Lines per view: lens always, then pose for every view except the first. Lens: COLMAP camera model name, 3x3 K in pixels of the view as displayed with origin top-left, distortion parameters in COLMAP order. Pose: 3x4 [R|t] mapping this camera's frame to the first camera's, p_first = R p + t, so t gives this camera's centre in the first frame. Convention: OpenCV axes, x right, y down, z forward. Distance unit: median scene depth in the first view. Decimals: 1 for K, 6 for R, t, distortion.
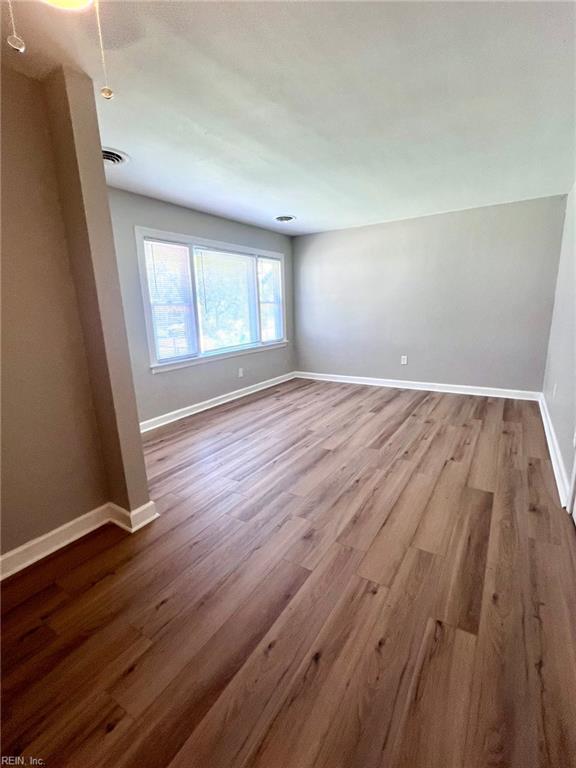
lens RADIAL K [[343.1, 0, 291.8], [0, 343.1, 381.3], [0, 0, 1]] dist [0.001114, -0.000166]
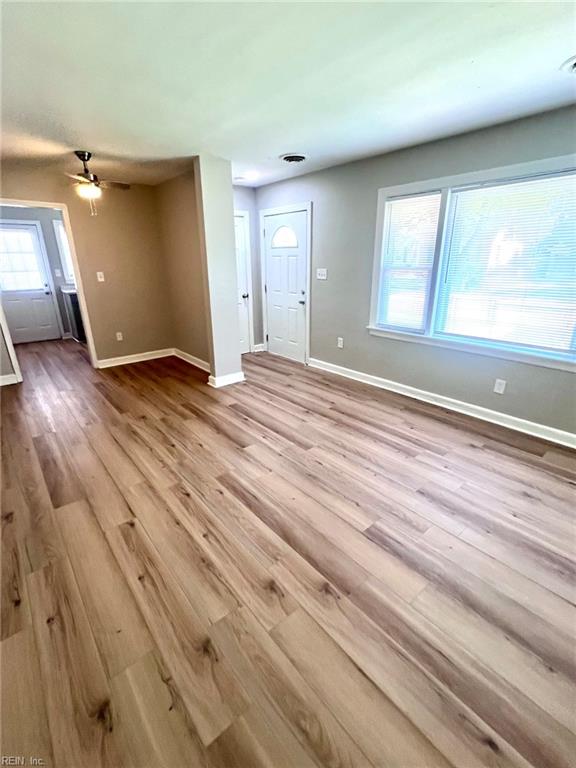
lens RADIAL K [[343.1, 0, 291.8], [0, 343.1, 381.3], [0, 0, 1]] dist [0.001114, -0.000166]
pose [[-0.285849, 0.352573, -0.891057, 0.750933], [-0.193931, 0.889331, 0.414102, -0.322356], [0.938446, 0.291174, -0.185840, 1.134642]]
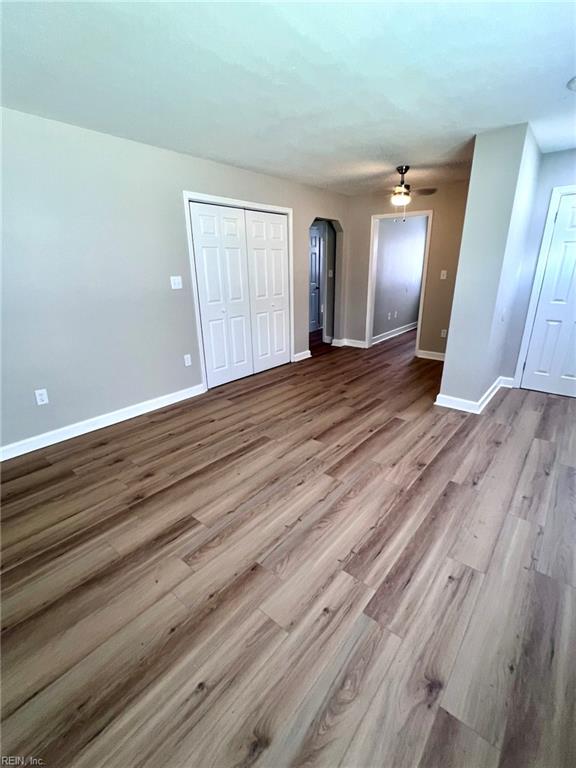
lens RADIAL K [[351.0, 0, 300.9], [0, 351.0, 385.1], [0, 0, 1]] dist [-0.001343, 0.000005]
pose [[-0.993653, 0.005505, 0.112351, 0.036128], [0.063552, 0.851590, 0.520342, -0.391307], [-0.092812, 0.524180, -0.846535, 1.596389]]
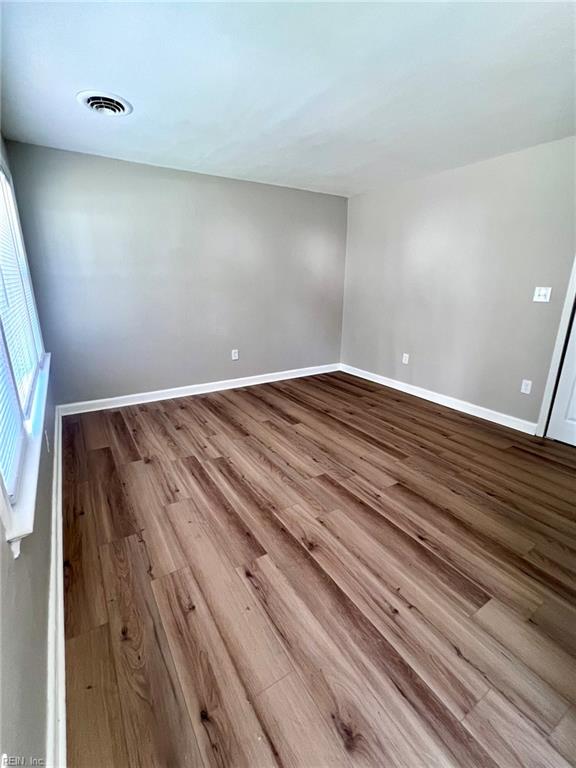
lens RADIAL K [[346.5, 0, 284.8], [0, 346.5, 382.9], [0, 0, 1]] dist [-0.000849, -0.000164]
pose [[0.434184, -0.226743, 0.871821, -0.574971], [0.172281, 0.970841, 0.166696, -0.176468], [-0.884197, 0.077822, 0.460587, 0.780556]]
